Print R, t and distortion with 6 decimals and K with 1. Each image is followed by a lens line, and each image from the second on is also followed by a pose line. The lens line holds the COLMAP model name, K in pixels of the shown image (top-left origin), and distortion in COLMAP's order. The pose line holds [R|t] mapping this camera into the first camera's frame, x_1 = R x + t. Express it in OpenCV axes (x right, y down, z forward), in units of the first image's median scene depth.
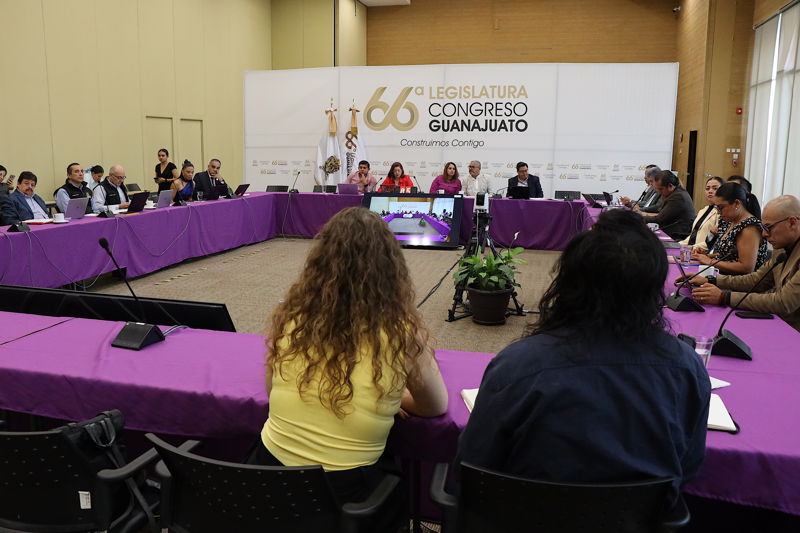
lens RADIAL K [[704.2, 0, 404.5], [0, 704.2, 271.1], [0, 0, 1]] dist [-0.157034, 0.093059]
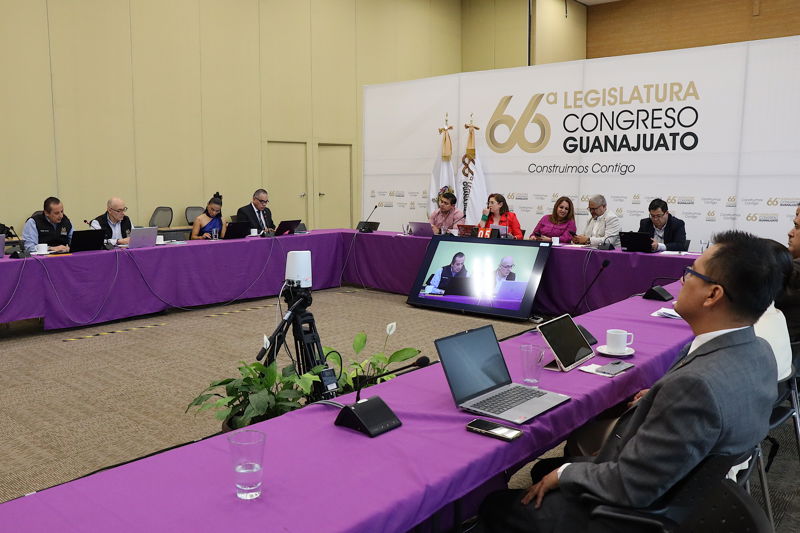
lens RADIAL K [[704.2, 0, 393.7], [0, 704.2, 262.2], [0, 0, 1]] dist [-0.157034, 0.093059]
pose [[0.873951, 0.048028, -0.483636, 0.241409], [-0.073015, 0.996786, -0.032953, -0.049482], [0.480499, 0.064112, 0.874649, 0.291506]]
